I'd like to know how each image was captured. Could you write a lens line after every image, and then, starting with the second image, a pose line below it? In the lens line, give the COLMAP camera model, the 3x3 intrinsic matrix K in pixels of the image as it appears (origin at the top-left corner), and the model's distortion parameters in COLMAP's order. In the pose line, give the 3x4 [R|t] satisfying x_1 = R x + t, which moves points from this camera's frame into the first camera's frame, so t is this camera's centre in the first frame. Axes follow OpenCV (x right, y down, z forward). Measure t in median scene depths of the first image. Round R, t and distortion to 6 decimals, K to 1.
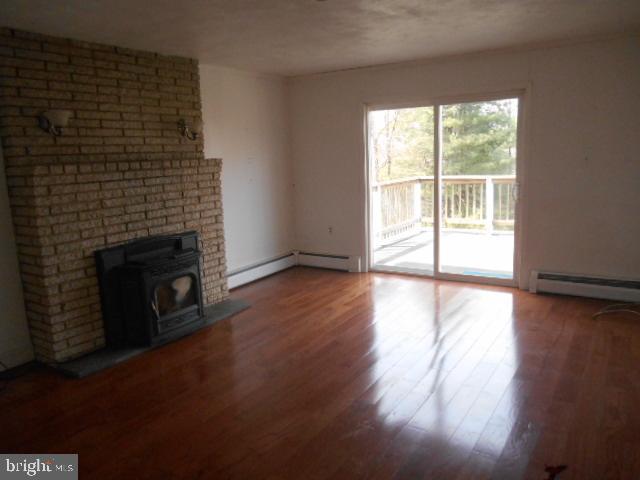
lens RADIAL K [[493.8, 0, 319.0], [0, 493.8, 240.5], [0, 0, 1]] dist [-0.020442, -0.001046]
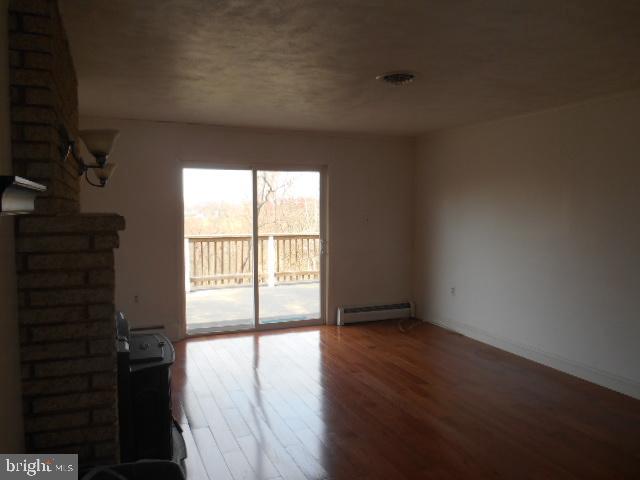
lens RADIAL K [[493.8, 0, 319.3], [0, 493.8, 239.2], [0, 0, 1]] dist [-0.020442, -0.001046]
pose [[0.558877, -0.015008, 0.829115, -0.588185], [0.121966, 0.990450, -0.064284, -0.034492], [-0.820232, 0.137051, 0.555370, 0.294299]]
